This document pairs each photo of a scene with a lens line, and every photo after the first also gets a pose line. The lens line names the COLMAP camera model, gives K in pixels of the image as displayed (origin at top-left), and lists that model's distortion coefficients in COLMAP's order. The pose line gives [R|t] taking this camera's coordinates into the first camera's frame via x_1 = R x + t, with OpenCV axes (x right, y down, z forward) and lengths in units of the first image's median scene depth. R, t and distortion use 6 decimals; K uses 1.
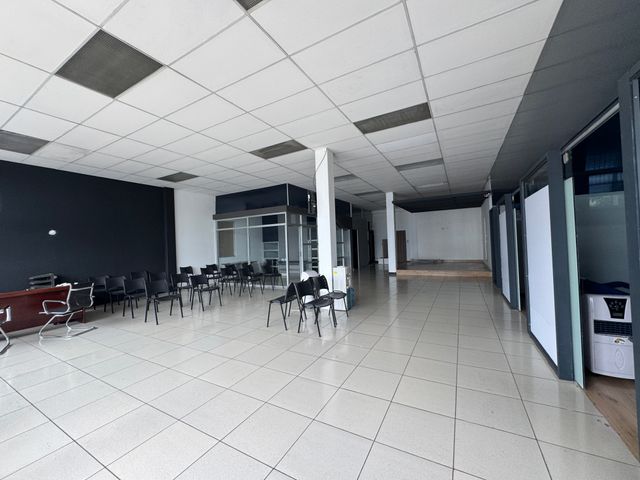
lens RADIAL K [[257.0, 0, 319.3], [0, 257.0, 239.2], [0, 0, 1]] dist [-0.000151, 0.000789]
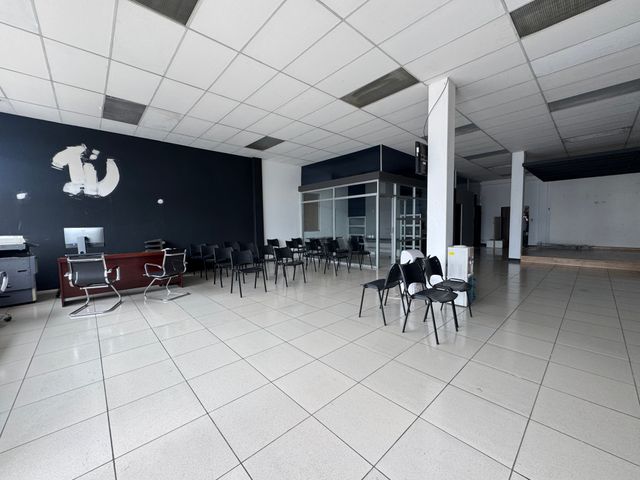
lens RADIAL K [[257.0, 0, 320.2], [0, 257.0, 239.0], [0, 0, 1]] dist [-0.000151, 0.000789]
pose [[0.951912, 0.042844, -0.303362, -0.052427], [-0.017736, 0.996220, 0.085041, 0.023250], [0.305859, -0.075571, 0.949073, 0.138117]]
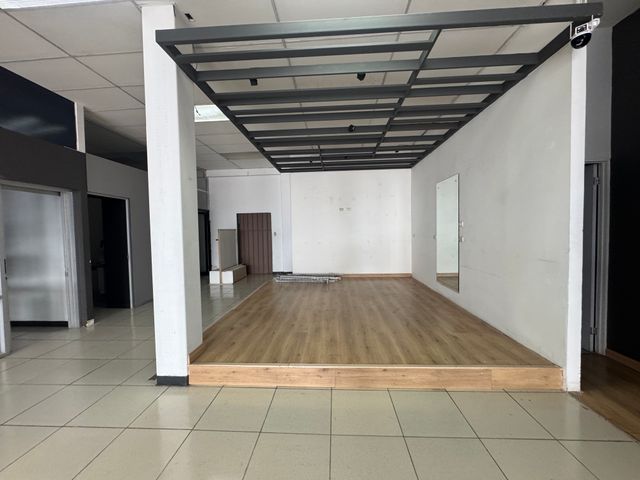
lens RADIAL K [[257.0, 0, 320.5], [0, 257.0, 239.4], [0, 0, 1]] dist [-0.000151, 0.000789]
pose [[0.899907, 0.001166, 0.436080, 0.424623], [-0.017731, 0.999267, 0.033917, -0.000302], [-0.435721, -0.038255, 0.899268, 1.044235]]
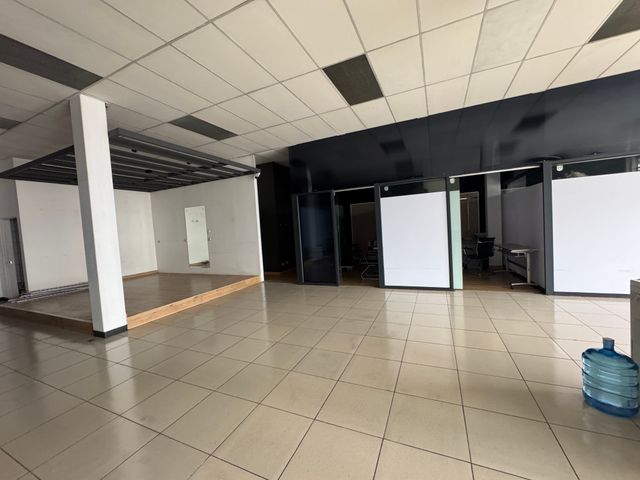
lens RADIAL K [[257.0, 0, 320.9], [0, 257.0, 240.9], [0, 0, 1]] dist [-0.000151, 0.000789]
pose [[-0.085351, -0.014560, 0.996245, -0.138067], [0.050023, 0.998570, 0.018879, 0.020220], [-0.995094, 0.051446, -0.084501, 1.034540]]
